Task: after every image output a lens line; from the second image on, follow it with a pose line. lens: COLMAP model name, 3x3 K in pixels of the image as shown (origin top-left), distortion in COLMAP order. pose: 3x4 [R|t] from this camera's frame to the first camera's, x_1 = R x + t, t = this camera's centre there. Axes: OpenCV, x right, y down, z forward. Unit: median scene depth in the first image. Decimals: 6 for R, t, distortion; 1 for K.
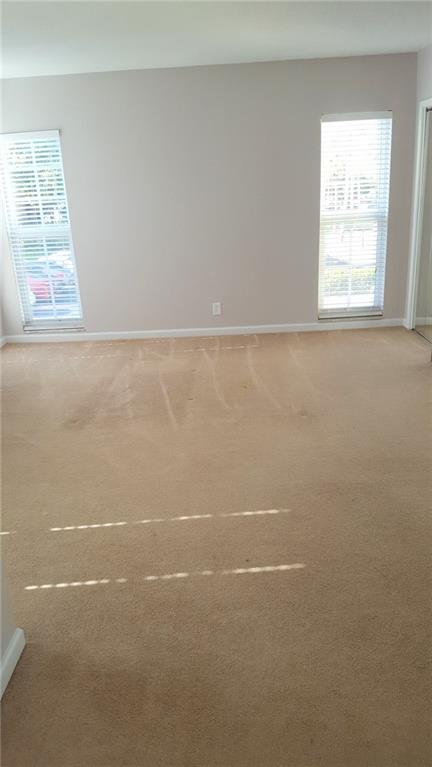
lens RADIAL K [[582.4, 0, 217.4], [0, 582.4, 382.4], [0, 0, 1]] dist [0.179489, -0.480241]
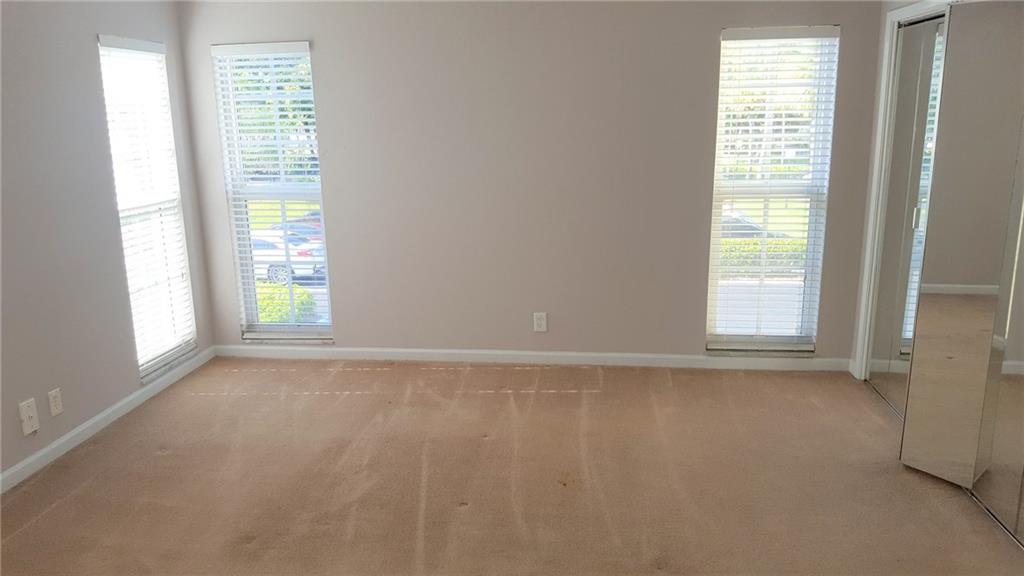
lens RADIAL K [[777.5, 0, 509.6], [0, 777.5, 290.8], [0, 0, 1]] dist [0.179489, -0.480241]
pose [[0.994007, 0.055528, -0.094159, 0.043957], [-0.064487, 0.993392, -0.094937, -0.080239], [0.088265, 0.100441, 0.991020, 0.171405]]
